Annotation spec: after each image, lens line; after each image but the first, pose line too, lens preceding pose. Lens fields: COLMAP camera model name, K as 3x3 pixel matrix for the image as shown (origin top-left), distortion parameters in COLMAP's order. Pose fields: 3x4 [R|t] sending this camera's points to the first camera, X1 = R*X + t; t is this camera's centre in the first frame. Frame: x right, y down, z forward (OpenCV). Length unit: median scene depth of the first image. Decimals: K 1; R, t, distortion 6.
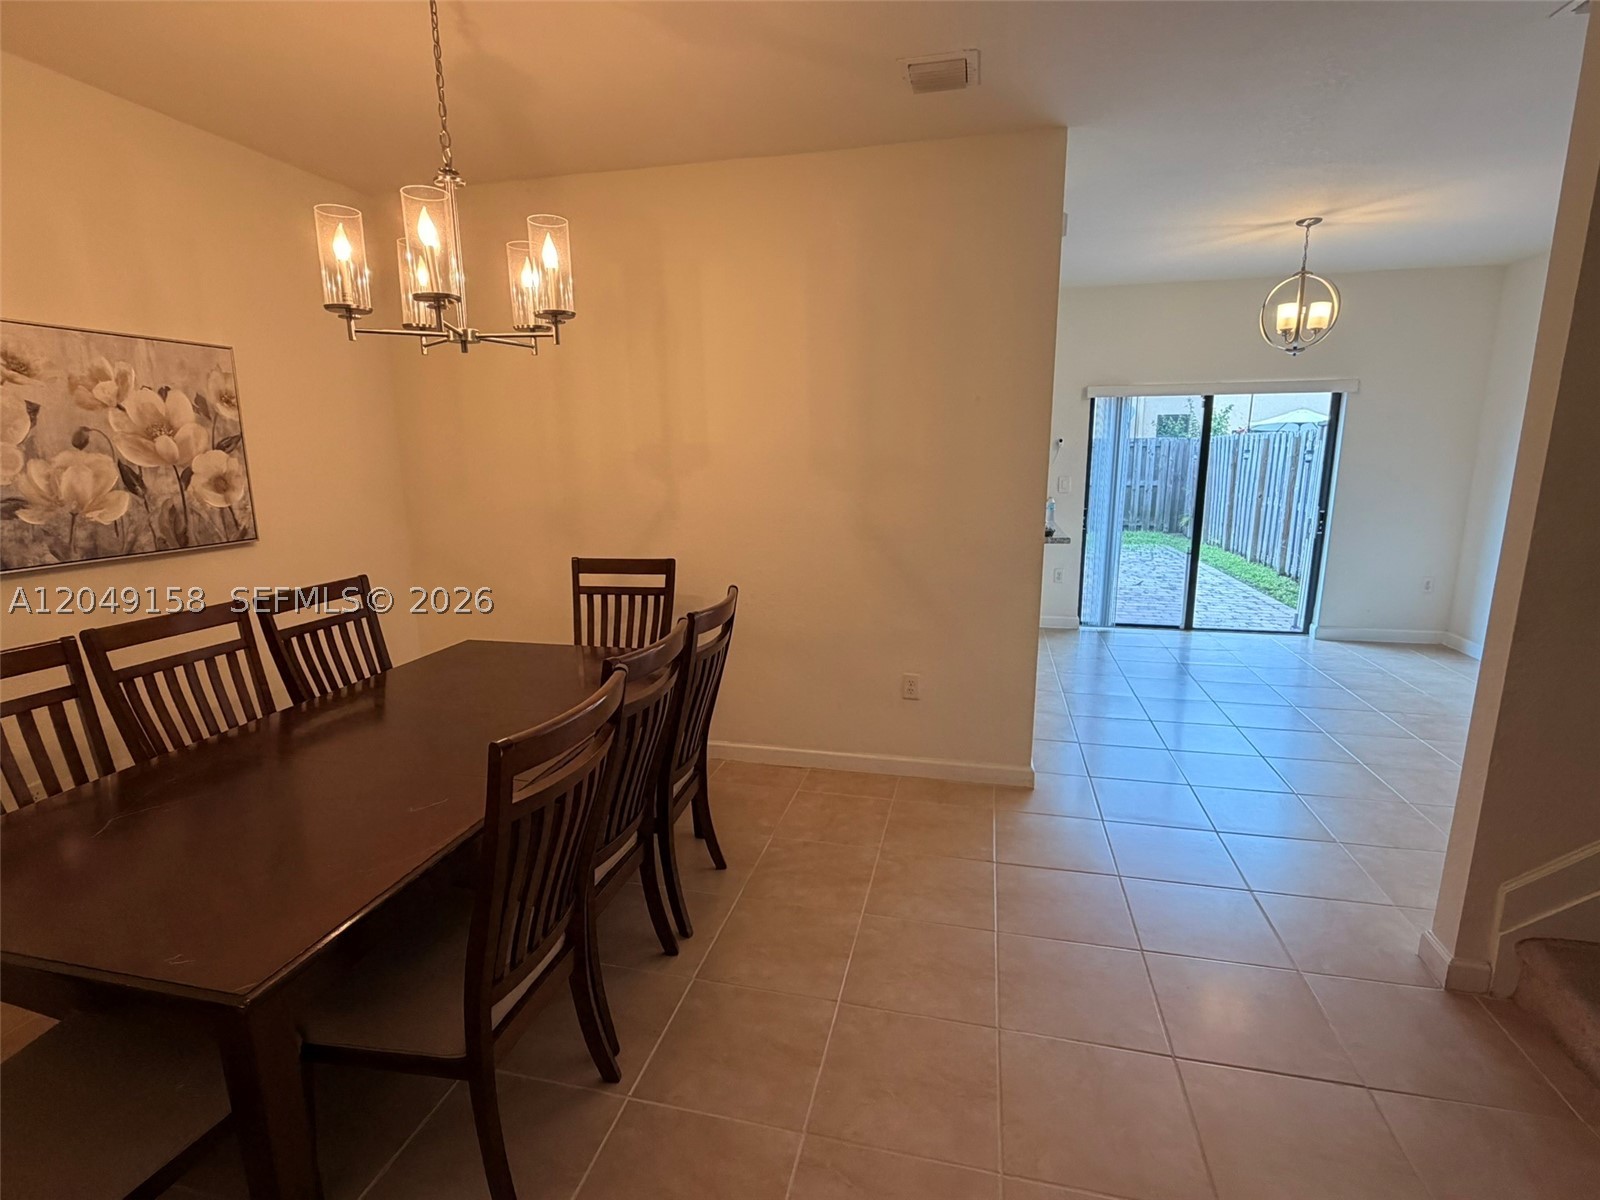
lens RADIAL K [[777.9, 0, 795.9], [0, 777.9, 600.8], [0, 0, 1]] dist [0.003523, -0.000541]
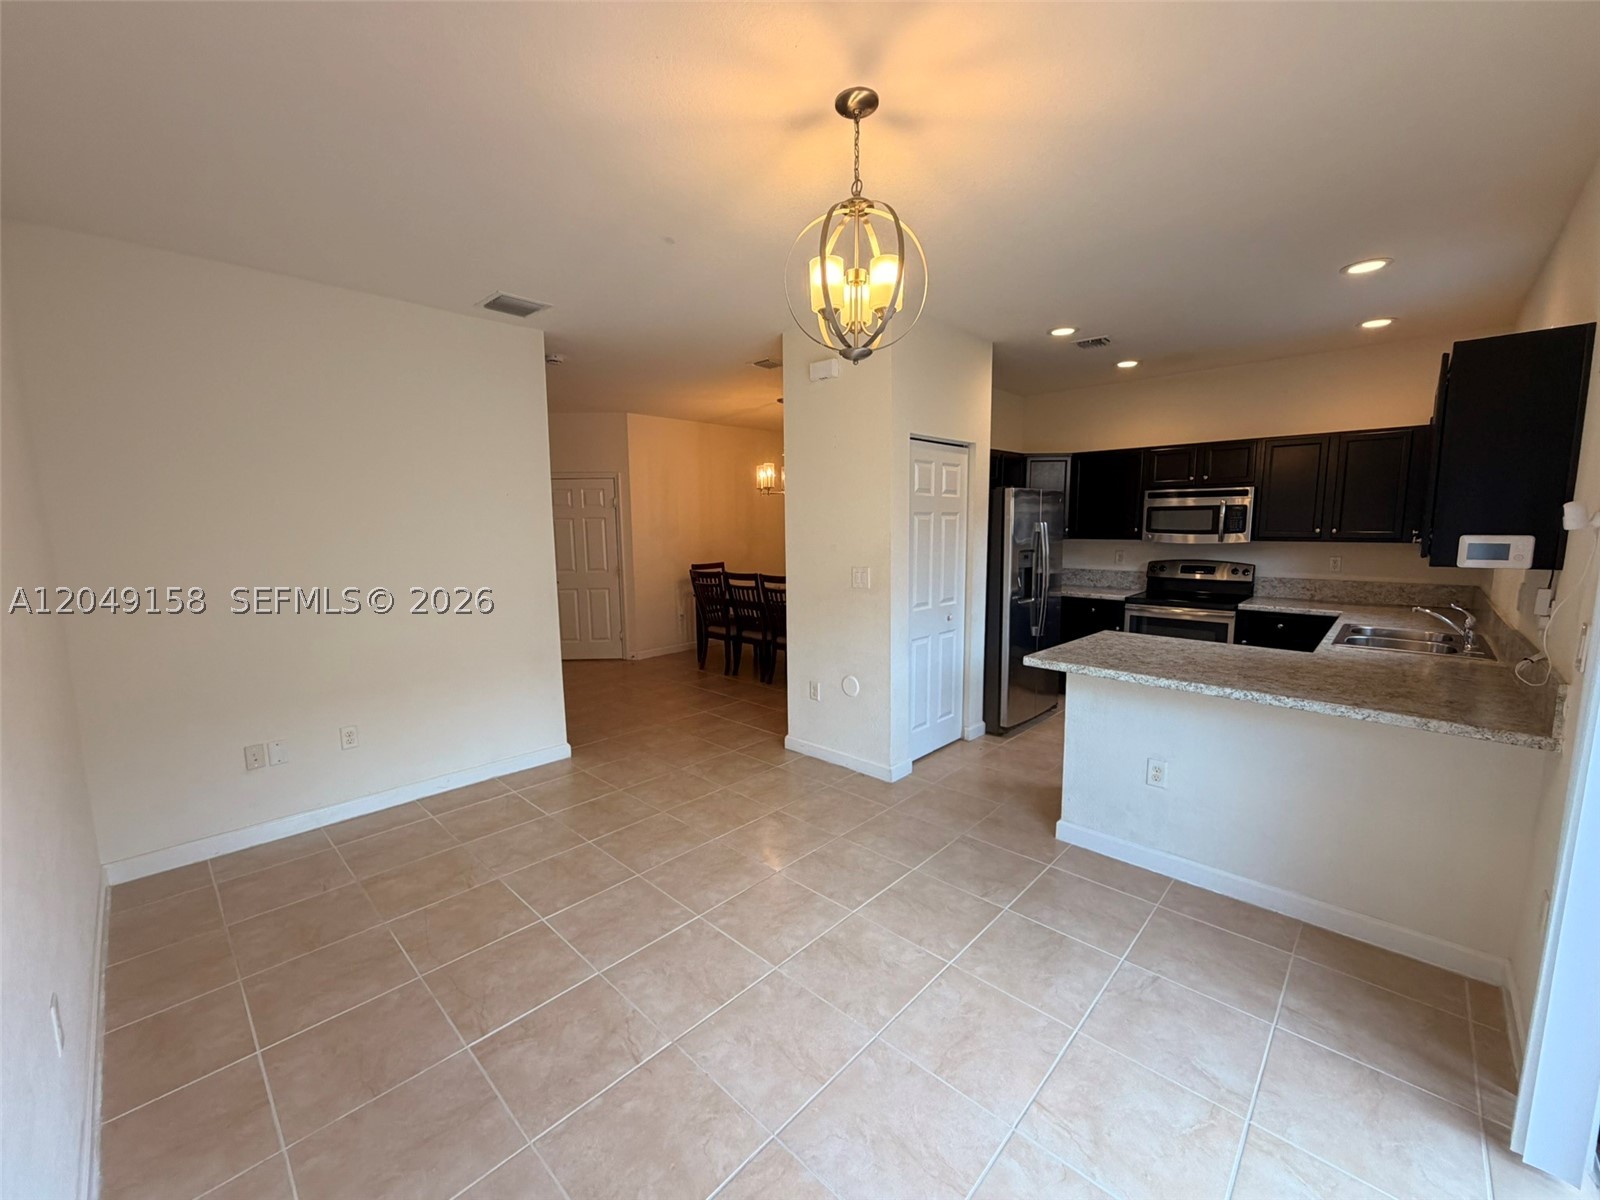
lens RADIAL K [[637.9, 0, 793.8], [0, 637.9, 600.6], [0, 0, 1]] dist [0.000507, 0.000073]
pose [[-0.505633, 0.121196, -0.854194, 1.475973], [-0.155184, 0.961160, 0.228232, -0.357503], [0.848677, 0.247959, -0.467186, 1.700301]]
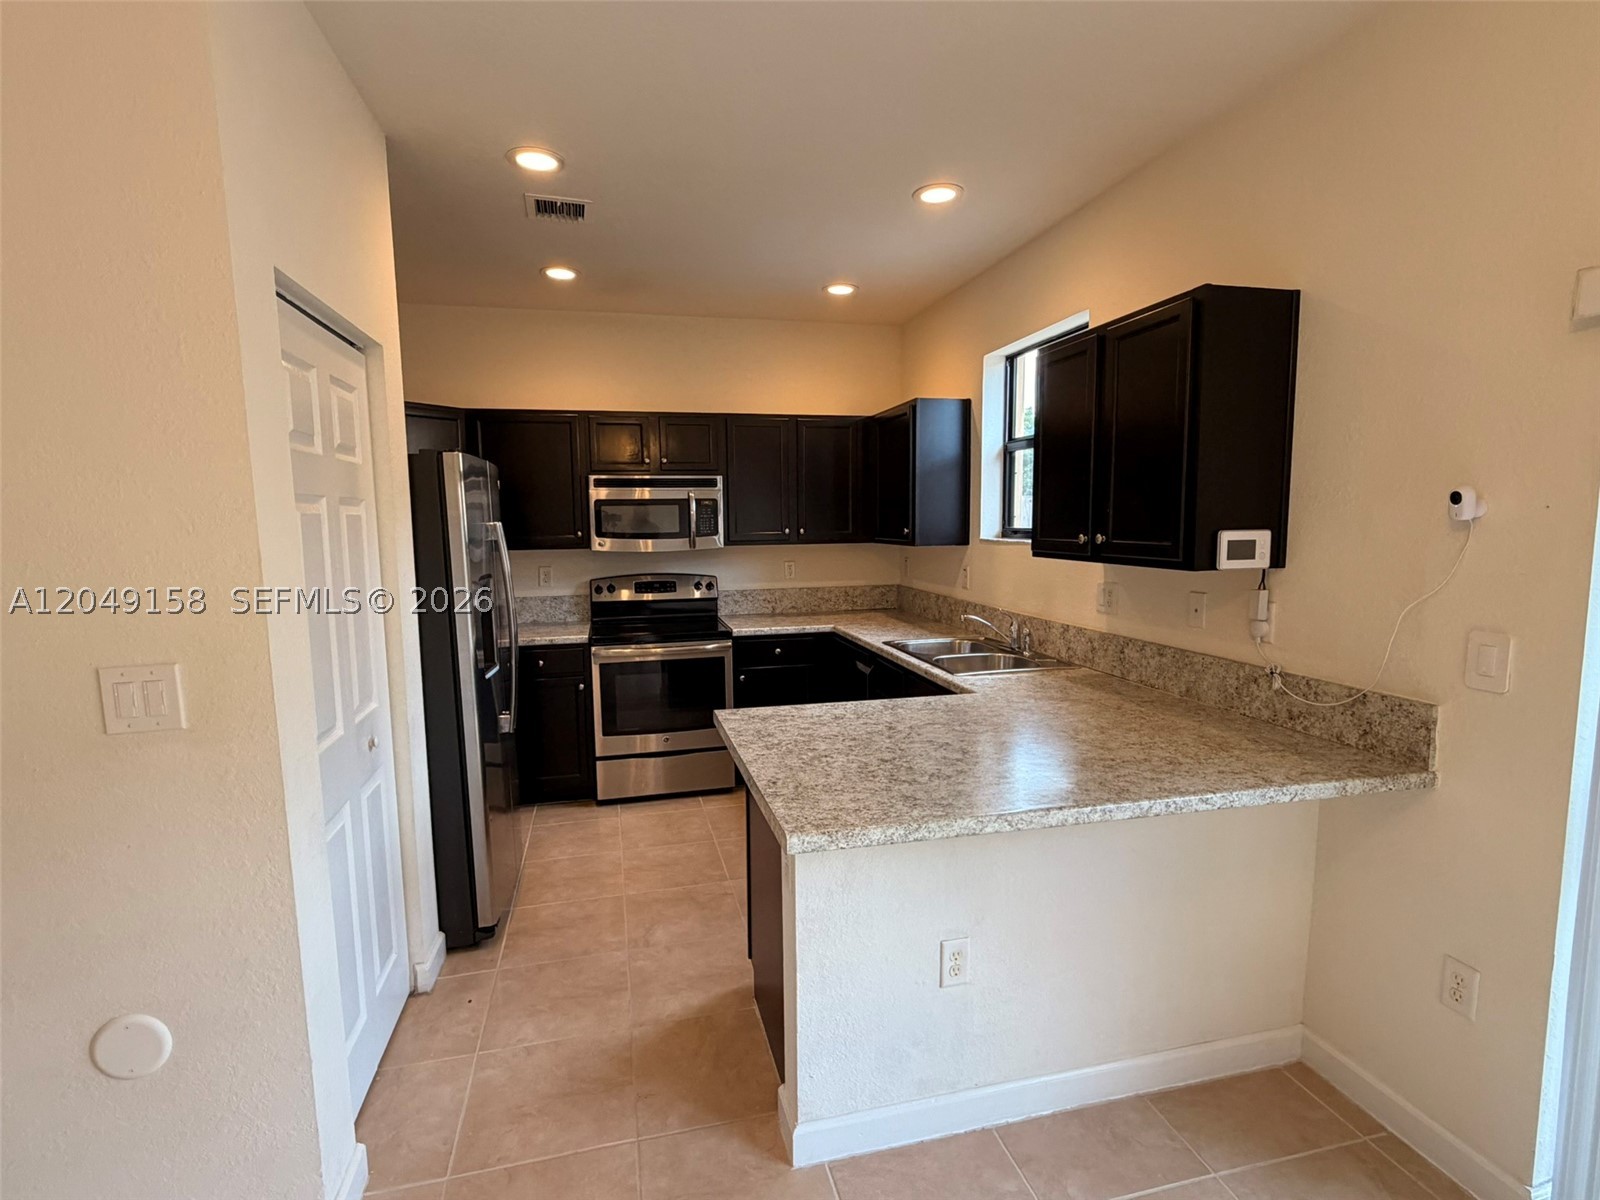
lens RADIAL K [[777.9, 0, 798.3], [0, 777.9, 603.9], [0, 0, 1]] dist [0.003523, -0.000541]
pose [[0.456247, 0.103501, -0.883813, 0.948198], [-0.167489, 0.985449, 0.028941, -0.275534], [0.873949, 0.134825, 0.466943, 1.348038]]
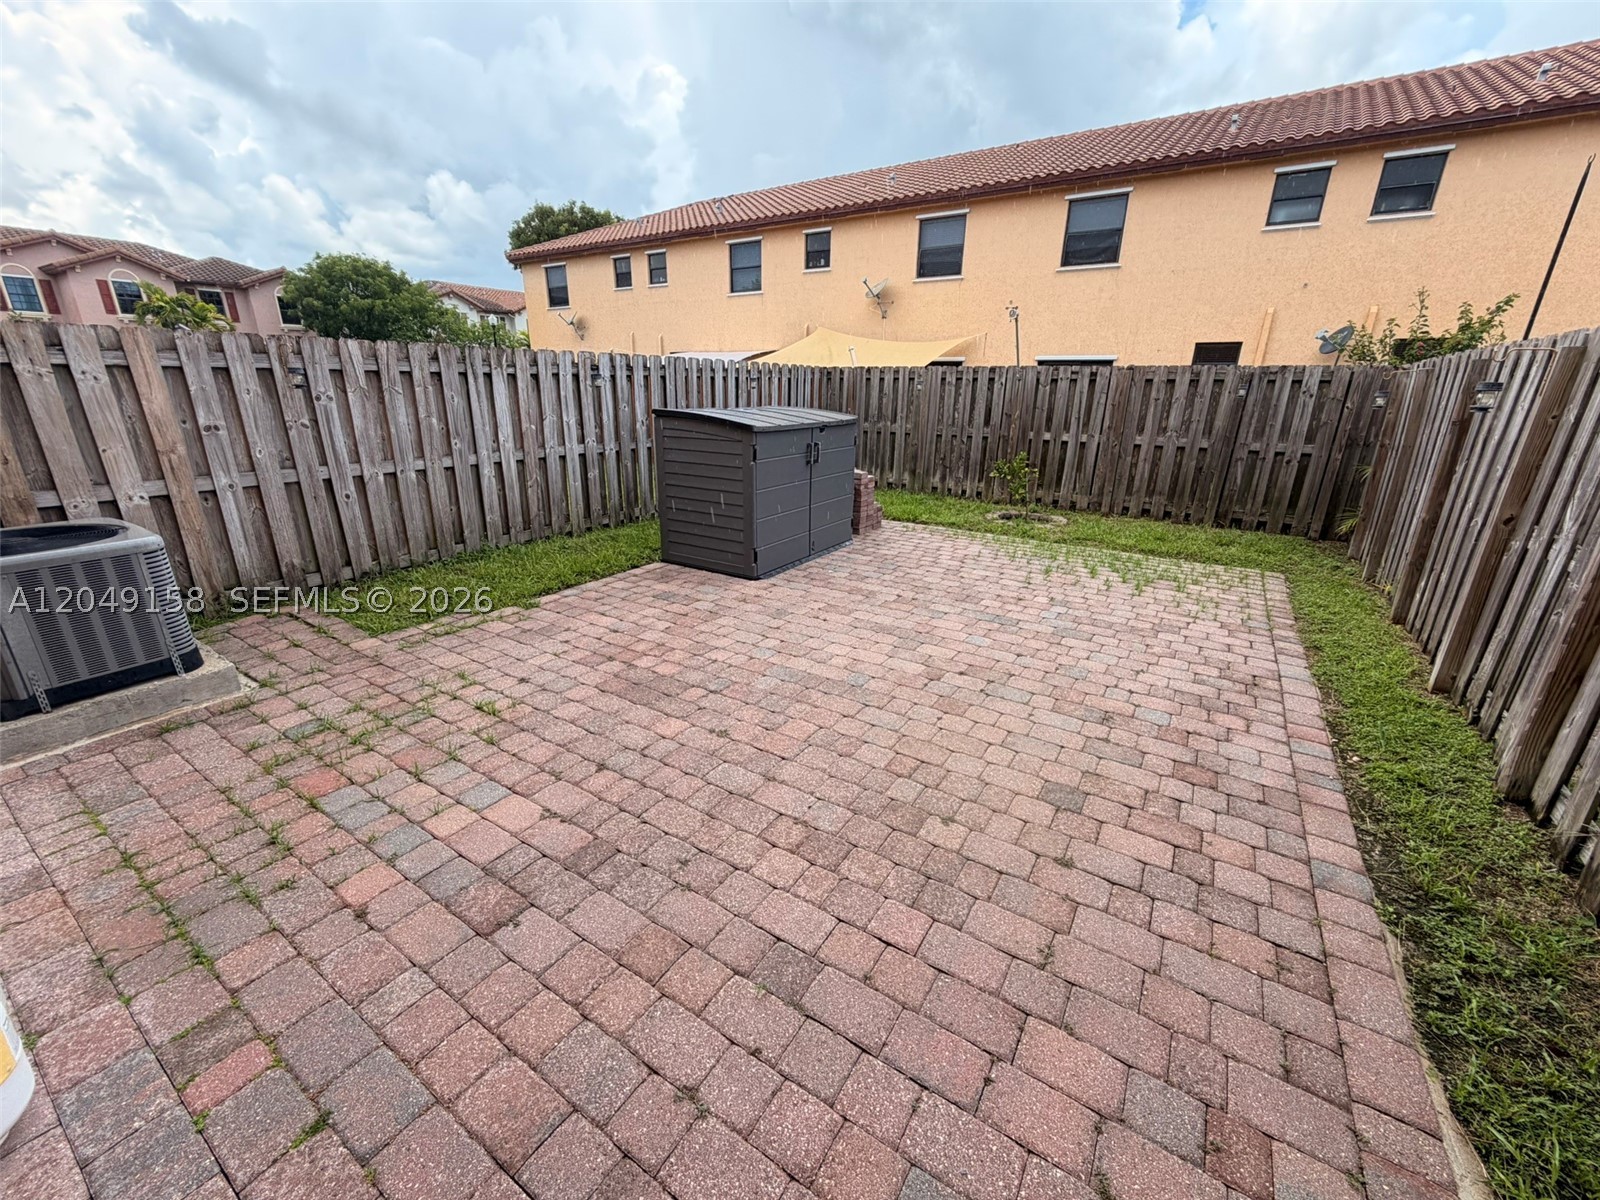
lens RADIAL K [[637.9, 0, 798.7], [0, 637.9, 599.5], [0, 0, 1]] dist [0.000507, 0.000073]
pose [[0.941000, 0.127129, -0.313620, 1.299525], [-0.084773, 0.985759, 0.145231, -0.378562], [0.327617, -0.110076, 0.938376, 2.070130]]
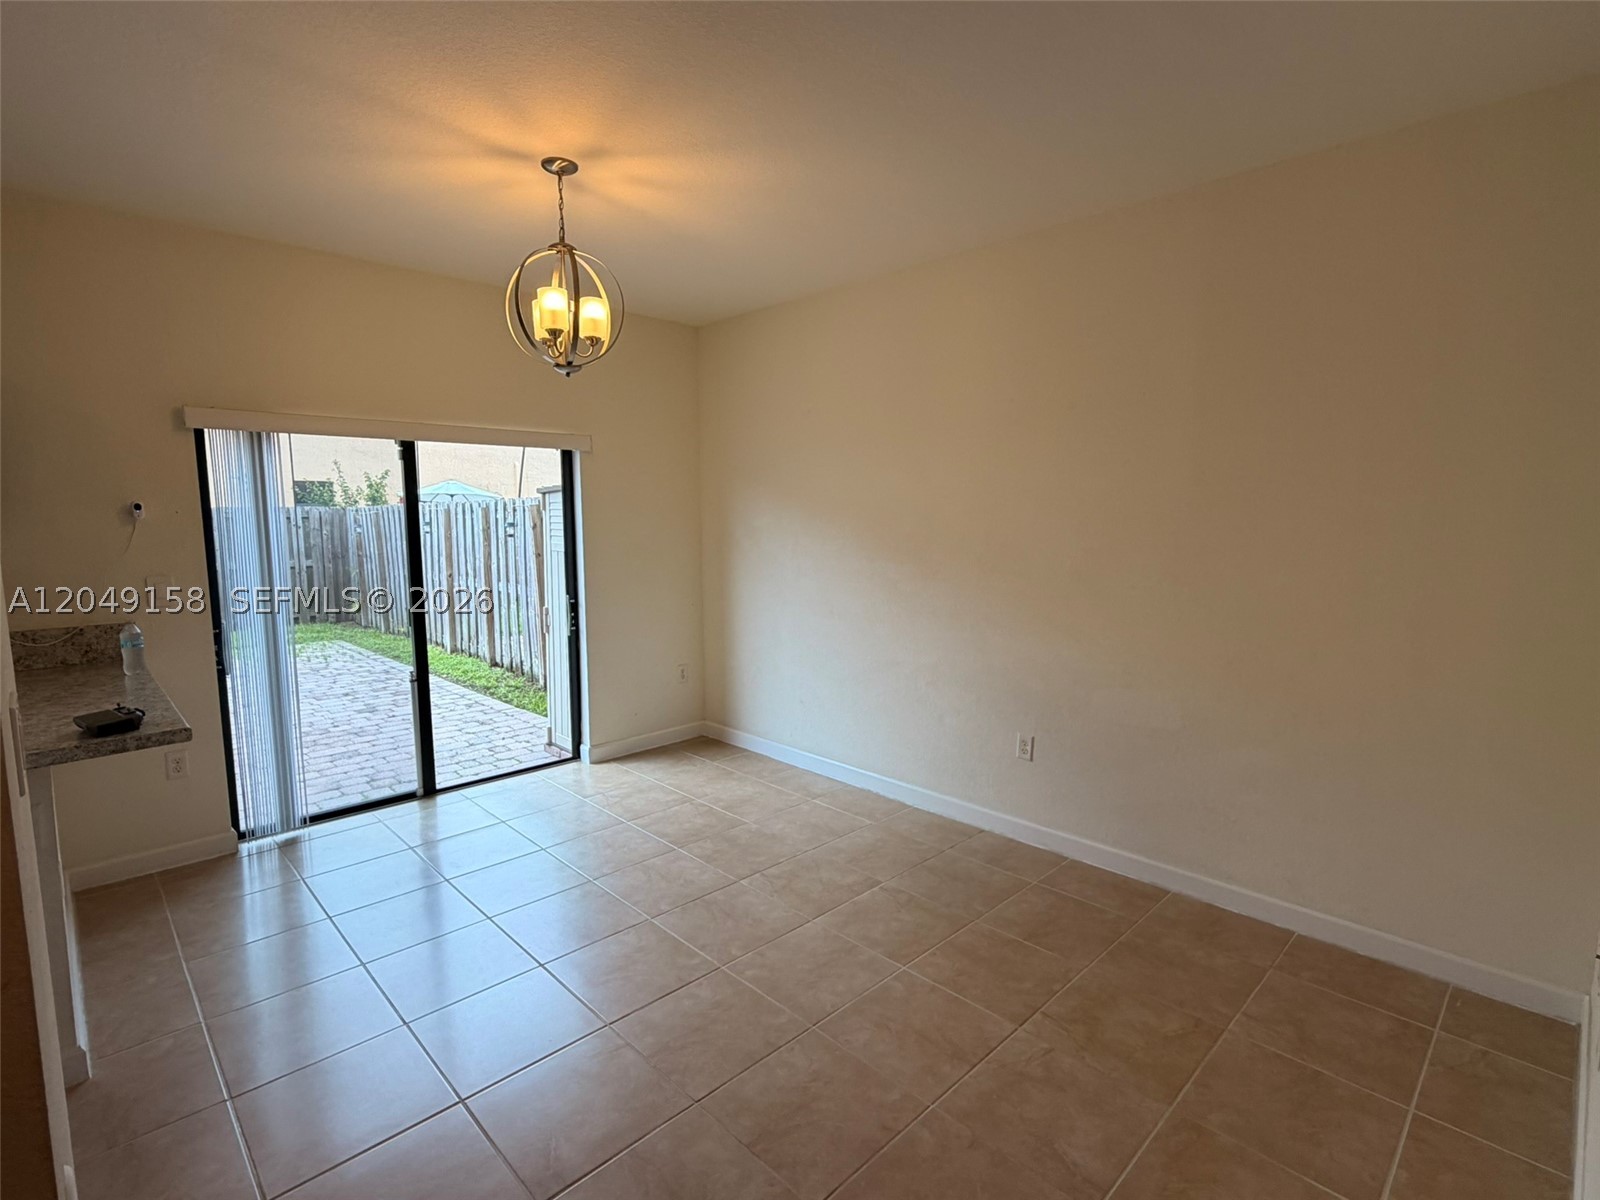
lens RADIAL K [[777.9, 0, 798.6], [0, 777.9, 600.2], [0, 0, 1]] dist [0.003523, -0.000541]
pose [[0.536794, -0.088627, 0.839046, 0.278008], [0.163329, 0.986572, -0.000283, -0.149512], [-0.827753, 0.137193, 0.544061, 0.747803]]
